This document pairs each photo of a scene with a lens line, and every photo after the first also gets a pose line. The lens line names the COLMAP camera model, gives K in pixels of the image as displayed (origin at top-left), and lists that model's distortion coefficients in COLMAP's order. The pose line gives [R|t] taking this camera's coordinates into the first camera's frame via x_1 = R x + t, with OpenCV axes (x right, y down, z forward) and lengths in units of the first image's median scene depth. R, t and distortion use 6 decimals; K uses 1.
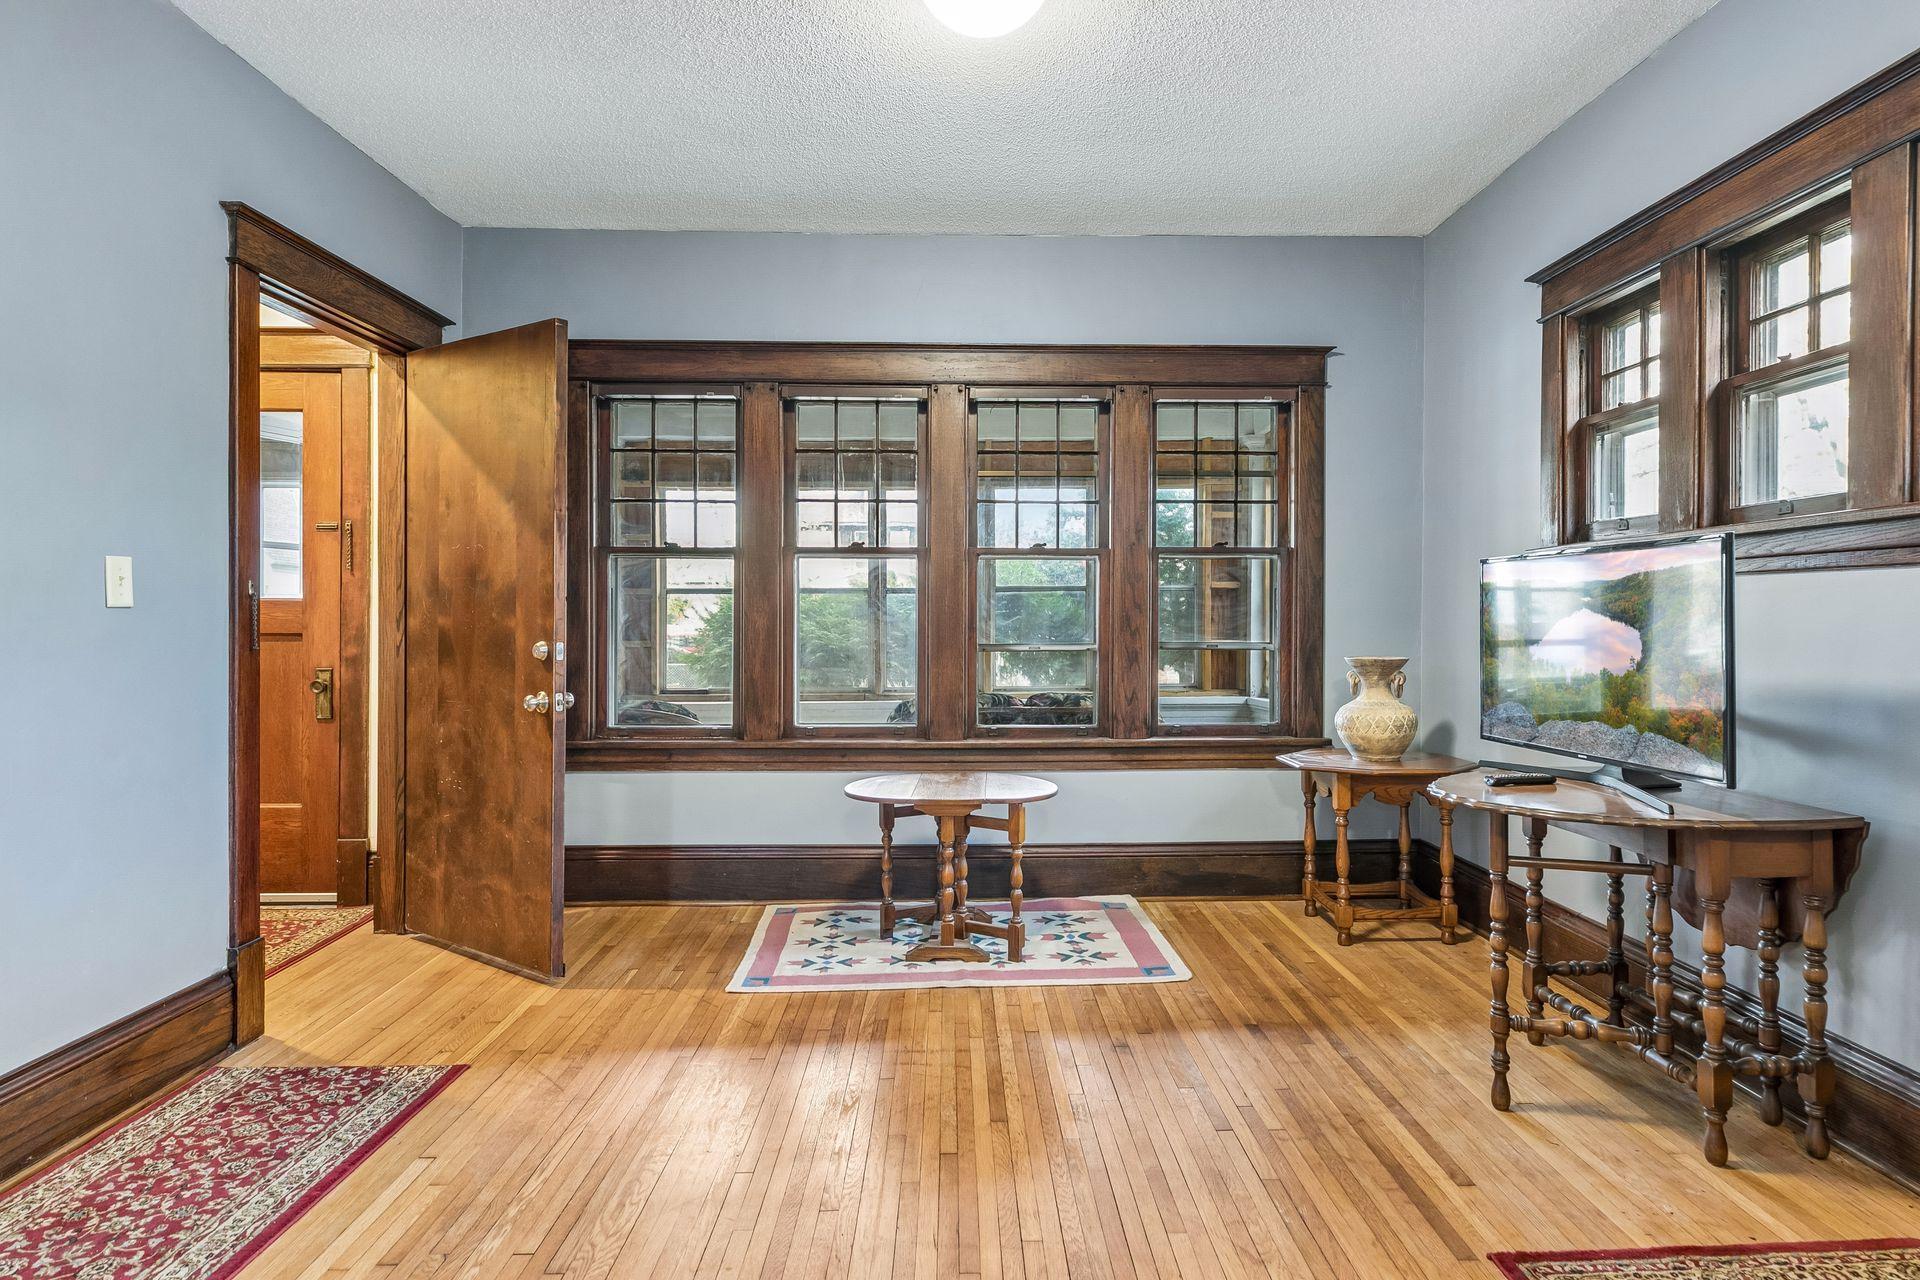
lens RADIAL K [[1063.8, 0, 984.1], [0, 1063.8, 619.5], [0, 0, 1]] dist [0.000937, -0.000380]
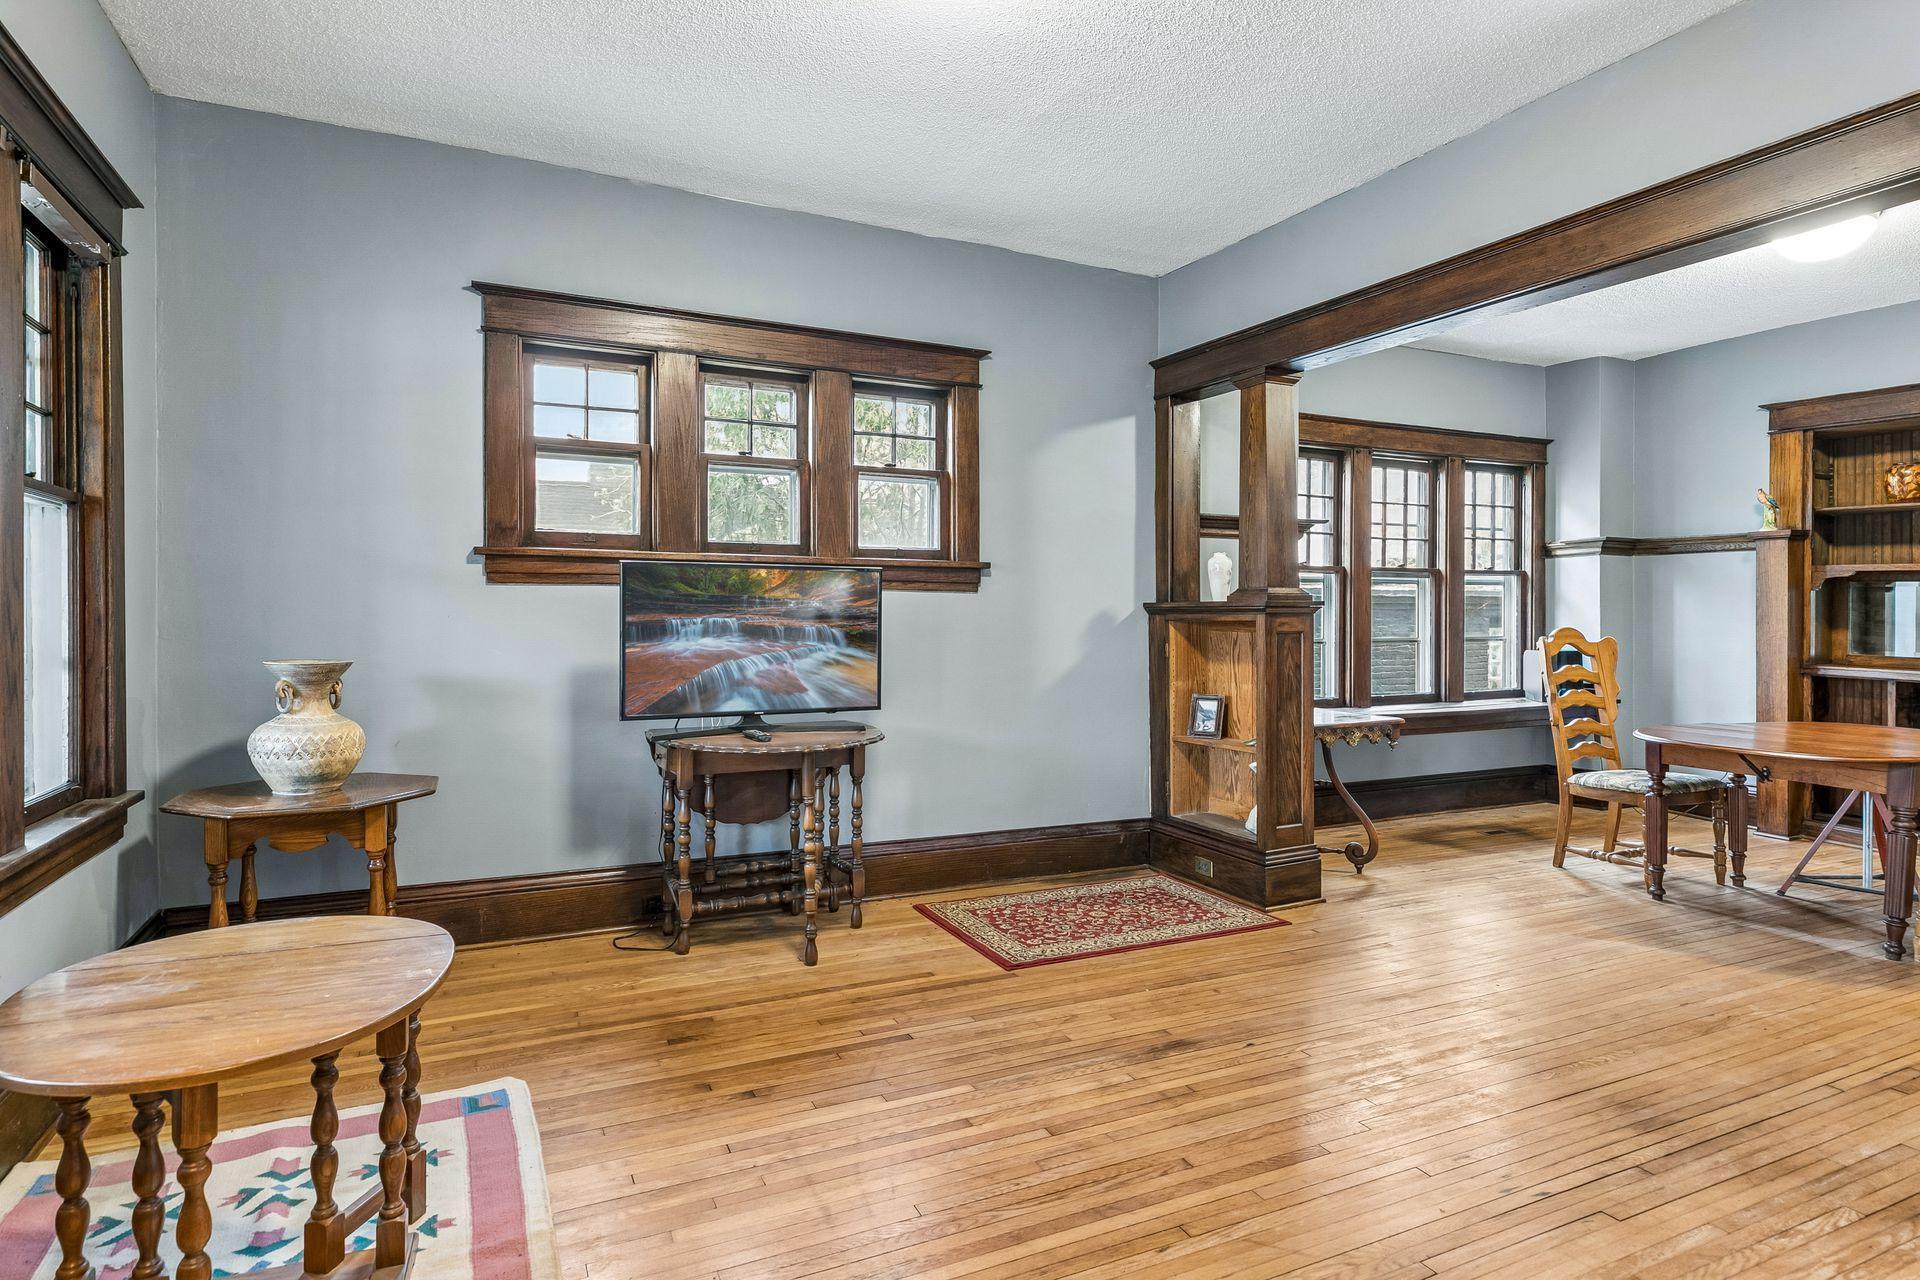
lens RADIAL K [[1063.8, 0, 984.1], [0, 1063.8, 619.5], [0, 0, 1]] dist [0.000937, -0.000380]
pose [[-0.417194, -0.001922, 0.908815, -0.818646], [0.001693, 0.999994, 0.002893, 0.004952], [-0.908816, 0.002746, -0.417189, 1.295904]]
